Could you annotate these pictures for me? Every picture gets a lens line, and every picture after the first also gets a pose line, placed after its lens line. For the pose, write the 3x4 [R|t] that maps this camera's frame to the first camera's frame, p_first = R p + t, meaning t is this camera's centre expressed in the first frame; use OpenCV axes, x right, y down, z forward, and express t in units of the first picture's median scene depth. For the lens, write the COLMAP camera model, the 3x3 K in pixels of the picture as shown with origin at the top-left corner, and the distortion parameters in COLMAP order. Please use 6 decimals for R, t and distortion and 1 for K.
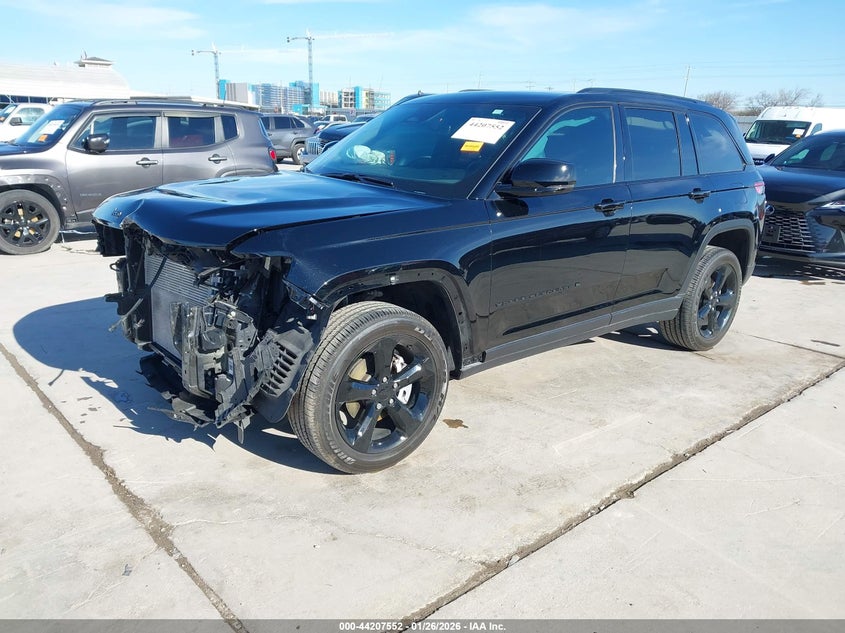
lens RADIAL K [[665.8, 0, 422.5], [0, 665.8, 316.5], [0, 0, 1]] dist [-0.001606, -0.001050]
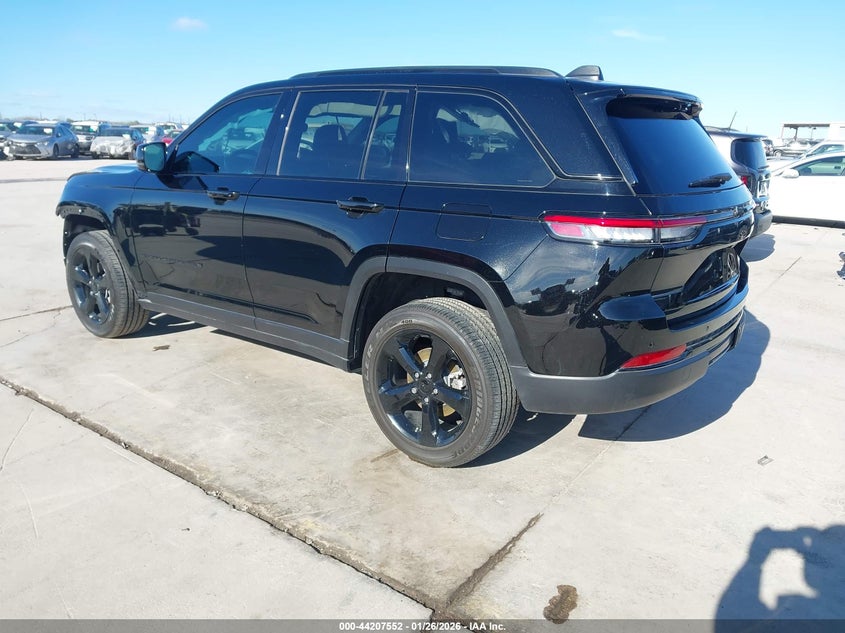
lens RADIAL K [[665.8, 0, 422.5], [0, 665.8, 316.5], [0, 0, 1]] dist [-0.001606, -0.001050]
pose [[0.199759, 0.229423, -0.952608, 1.219471], [-0.269623, 0.947542, 0.171663, -0.232509], [0.942019, 0.222553, 0.251137, 0.990623]]
